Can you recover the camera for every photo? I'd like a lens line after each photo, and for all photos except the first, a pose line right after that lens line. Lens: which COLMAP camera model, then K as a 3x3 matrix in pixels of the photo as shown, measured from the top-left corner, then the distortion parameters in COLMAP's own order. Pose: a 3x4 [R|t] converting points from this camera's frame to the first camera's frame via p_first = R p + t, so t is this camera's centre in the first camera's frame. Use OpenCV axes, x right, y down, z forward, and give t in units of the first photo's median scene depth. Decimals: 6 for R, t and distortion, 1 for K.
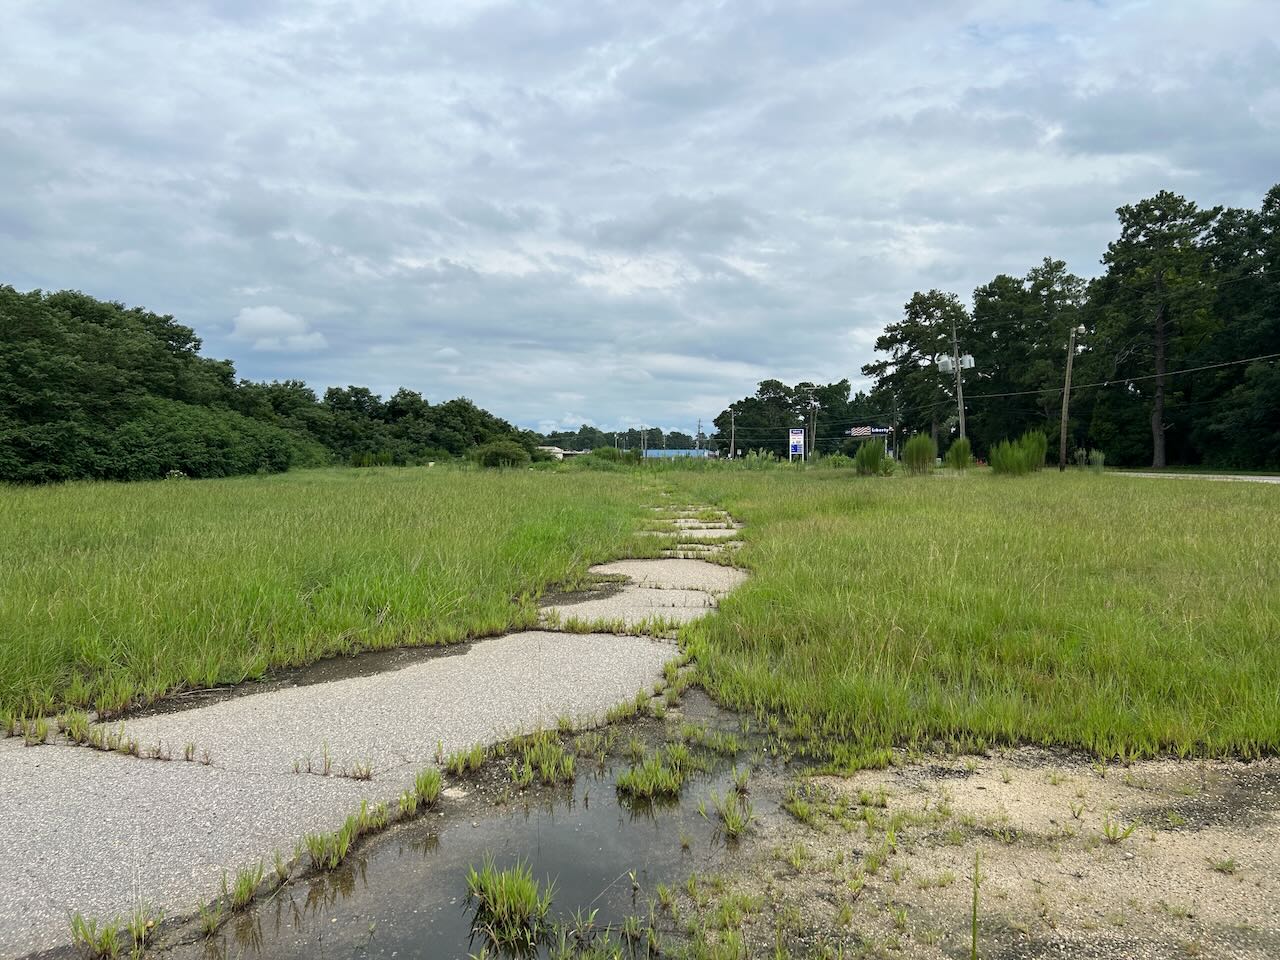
lens RADIAL K [[948.3, 0, 630.1], [0, 948.3, 480.0], [0, 0, 1]] dist [0.072440, -0.100526]
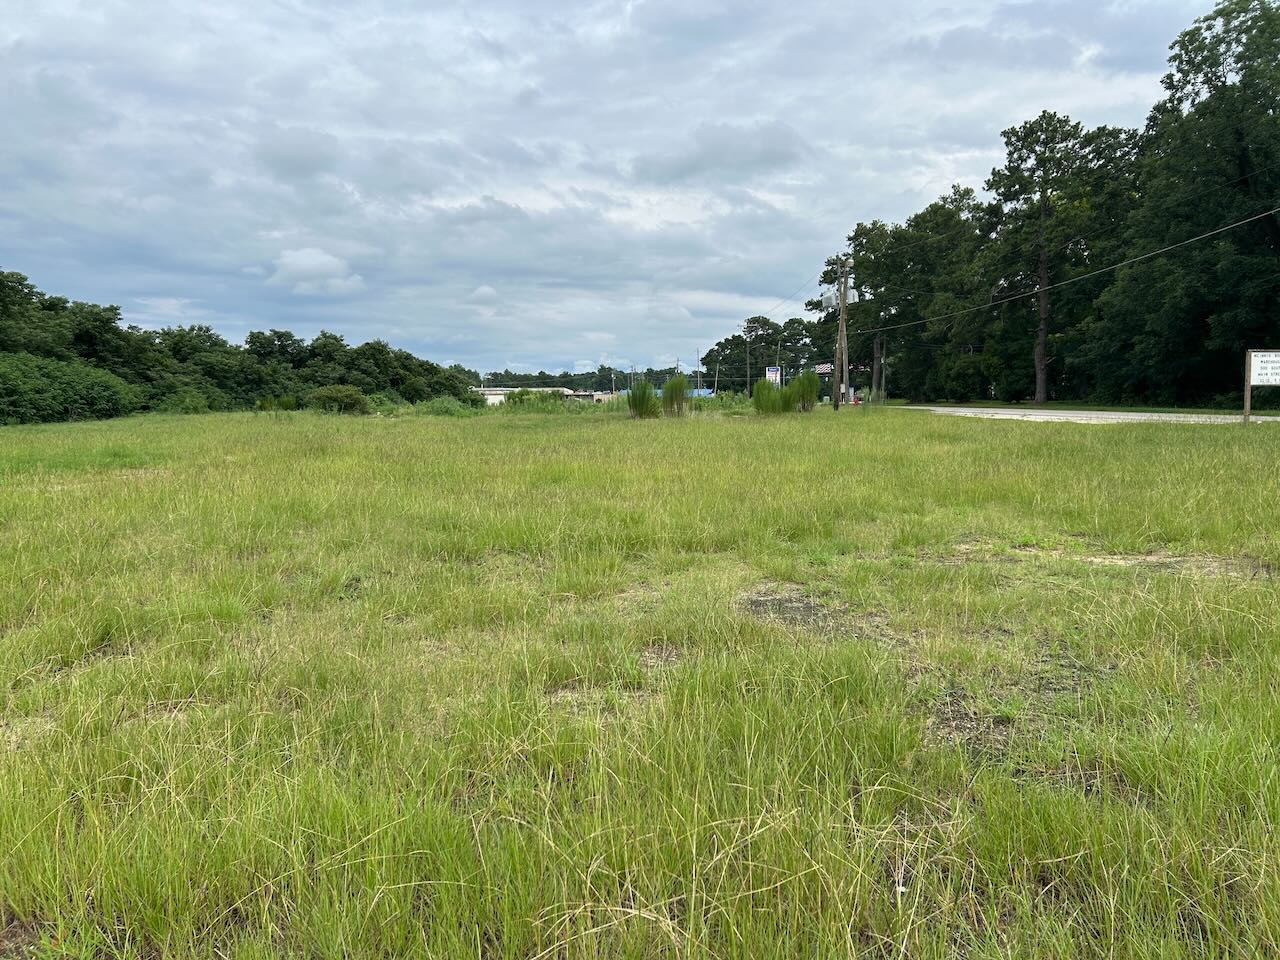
lens RADIAL K [[959.9, 0, 776.6], [0, 959.9, 452.1], [0, 0, 1]] dist [0.041340, -0.062918]
pose [[0.999281, -0.010772, -0.036352, 0.274889], [0.012012, 0.999347, 0.034071, -0.000005], [0.035961, -0.034483, 0.998758, 0.022084]]
